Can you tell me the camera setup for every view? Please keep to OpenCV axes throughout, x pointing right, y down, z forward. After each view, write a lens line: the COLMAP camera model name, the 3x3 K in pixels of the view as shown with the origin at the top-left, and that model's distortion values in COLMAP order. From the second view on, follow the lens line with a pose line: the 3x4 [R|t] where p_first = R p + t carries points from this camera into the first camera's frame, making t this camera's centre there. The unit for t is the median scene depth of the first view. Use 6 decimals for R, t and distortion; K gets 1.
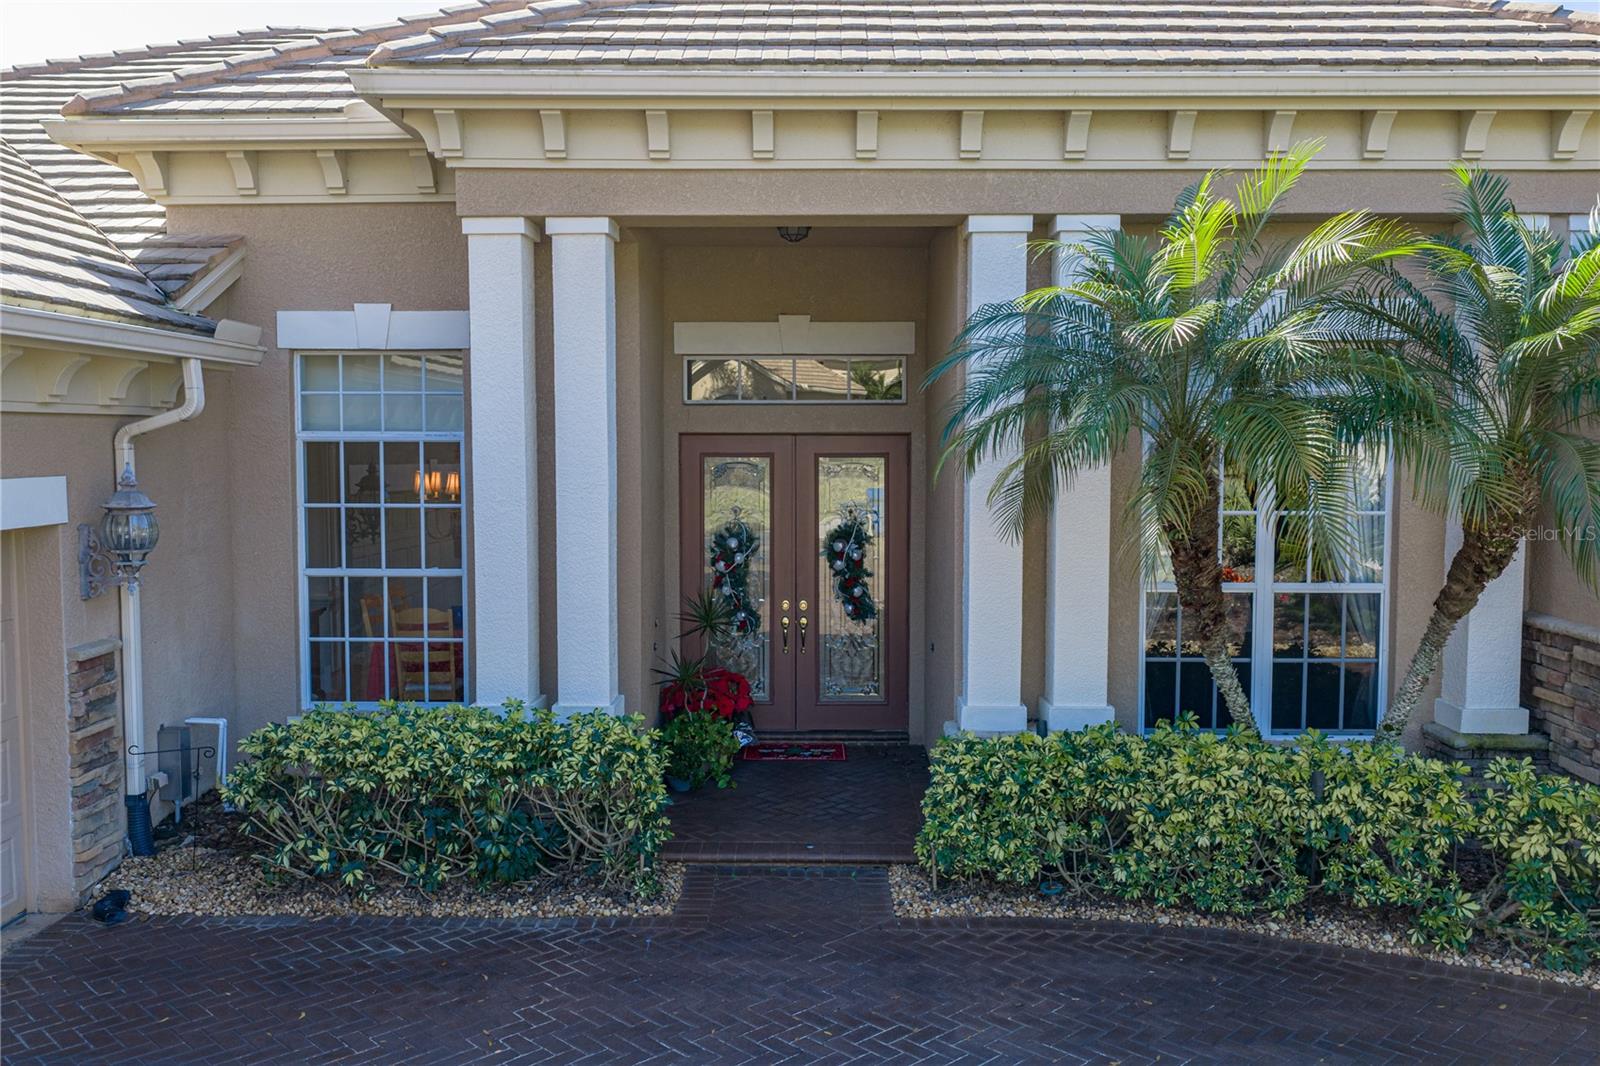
lens RADIAL K [[1284.9, 0, 807.7], [0, 1284.9, 531.0], [0, 0, 1]] dist [0.042602, -0.000288]
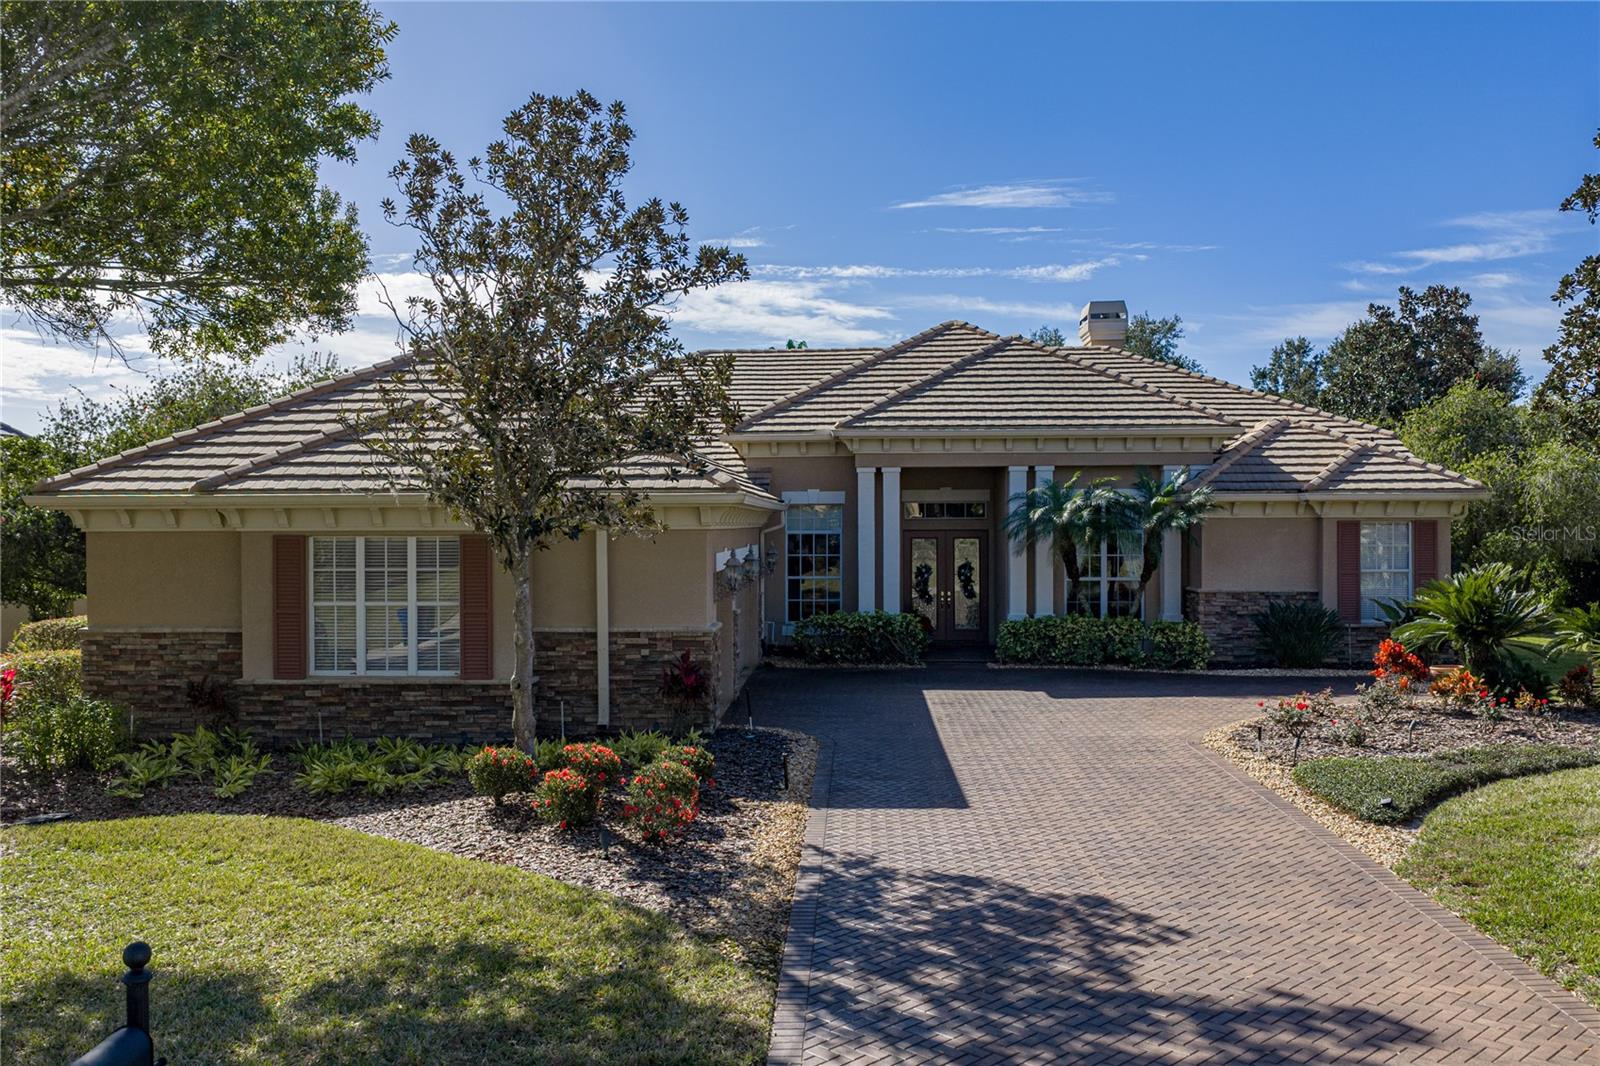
lens RADIAL K [[1284.9, 0, 791.0], [0, 1284.9, 537.7], [0, 0, 1]] dist [0.042602, -0.000288]
pose [[0.999008, -0.003733, -0.044375, -0.293691], [0.000986, 0.998090, -0.061772, 0.146903], [0.044520, 0.061667, 0.997103, -2.355502]]
